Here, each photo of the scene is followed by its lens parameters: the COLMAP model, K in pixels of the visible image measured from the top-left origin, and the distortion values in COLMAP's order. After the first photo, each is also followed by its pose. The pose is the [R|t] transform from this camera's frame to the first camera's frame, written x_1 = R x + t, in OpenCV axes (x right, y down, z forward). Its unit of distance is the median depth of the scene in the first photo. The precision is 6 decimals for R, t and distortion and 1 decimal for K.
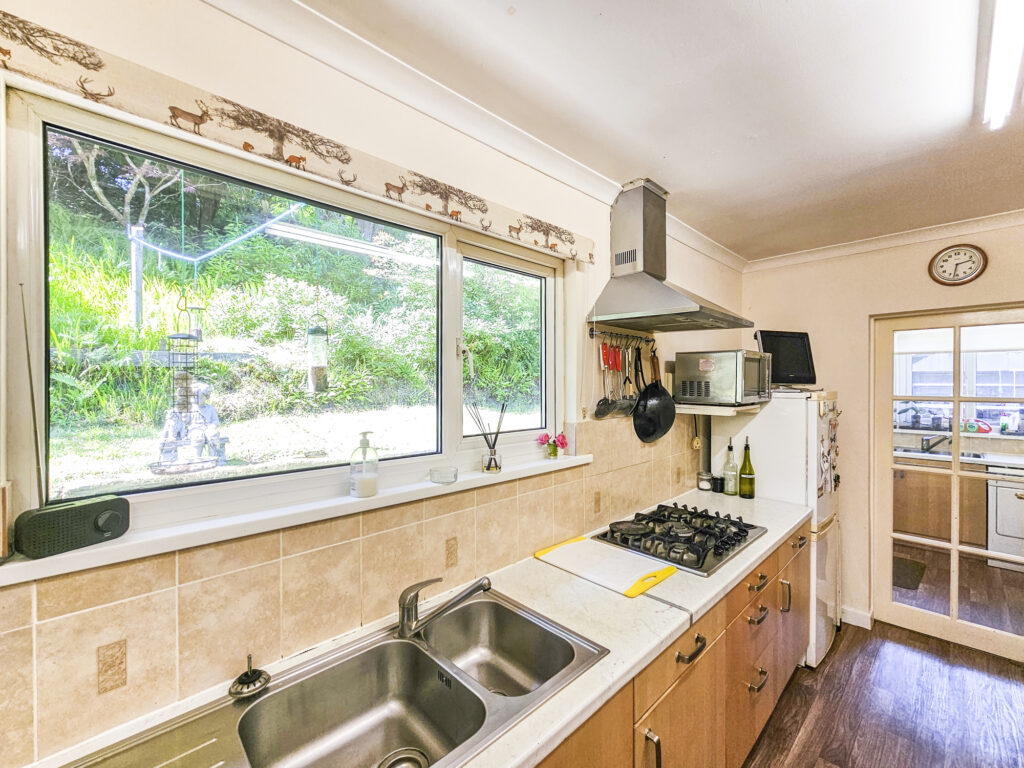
lens RADIAL K [[425.6, 0, 508.0], [0, 425.6, 389.2], [0, 0, 1]] dist [-0.002870, 0.000011]
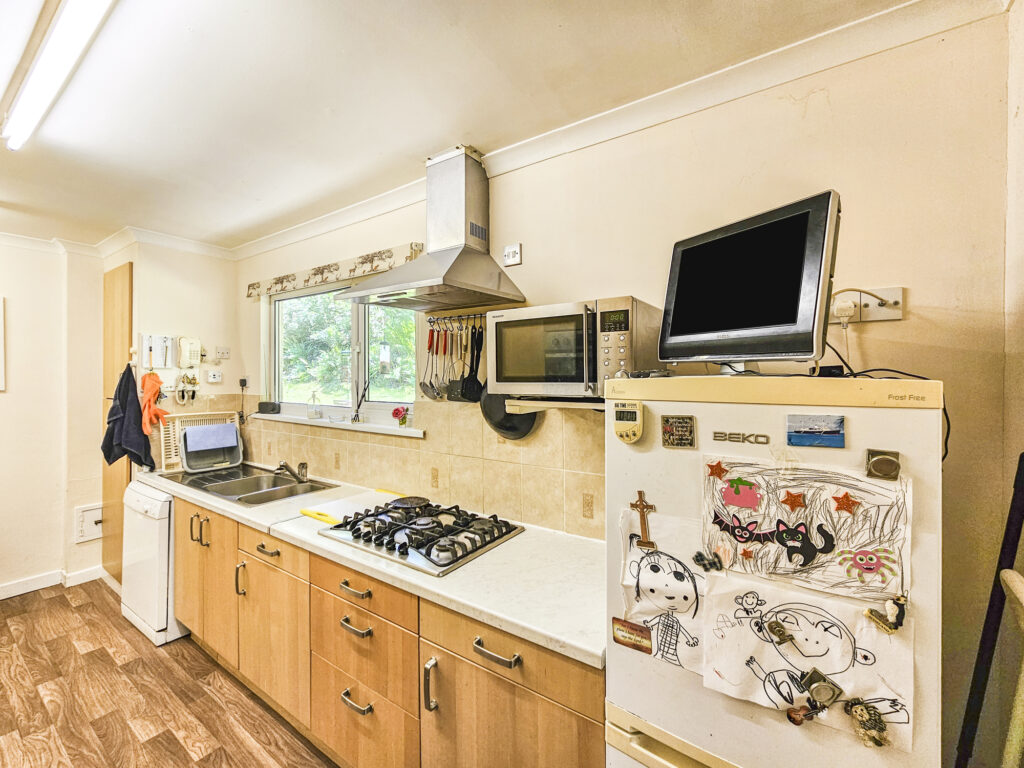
lens RADIAL K [[425.6, 0, 517.9], [0, 425.6, 375.3], [0, 0, 1]] dist [-0.002870, 0.000011]
pose [[0.219153, 0.011126, -0.975627, 1.662058], [-0.001895, 0.999938, 0.010977, -0.007304], [0.975689, -0.000557, 0.219160, 1.236179]]
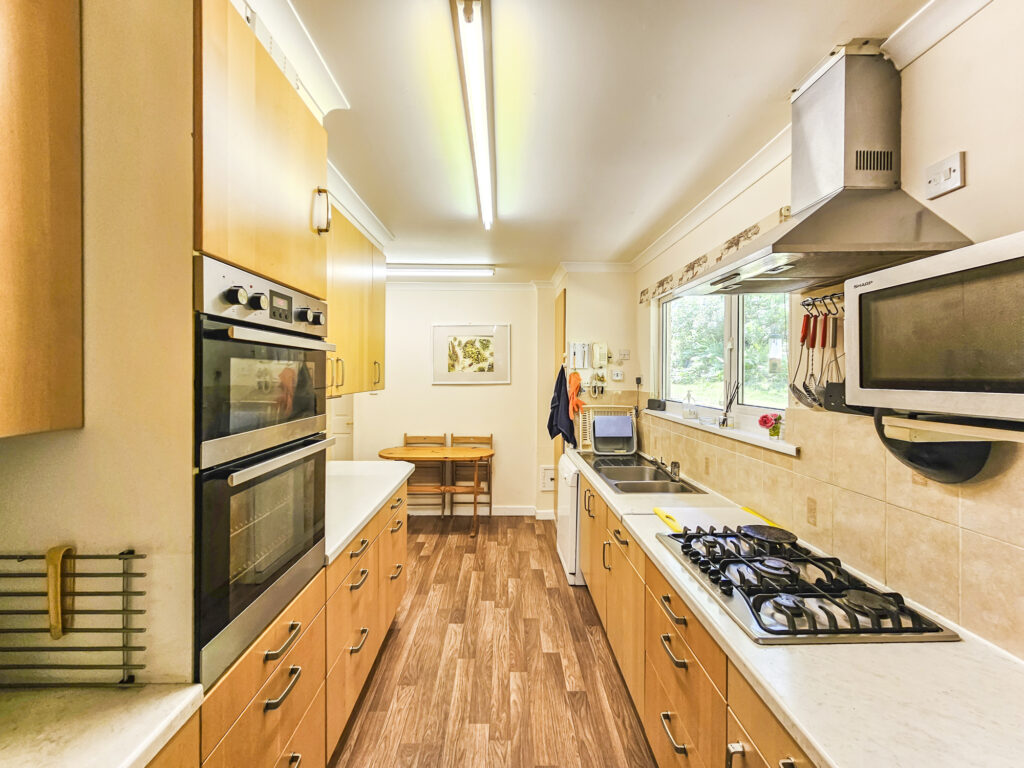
lens RADIAL K [[425.6, 0, 510.0], [0, 425.6, 377.0], [0, 0, 1]] dist [-0.002870, 0.000011]
pose [[-0.673148, 0.017283, -0.739306, 1.520370], [0.007075, 0.999832, 0.016932, -0.010629], [0.739474, 0.006167, -0.673157, 1.424601]]
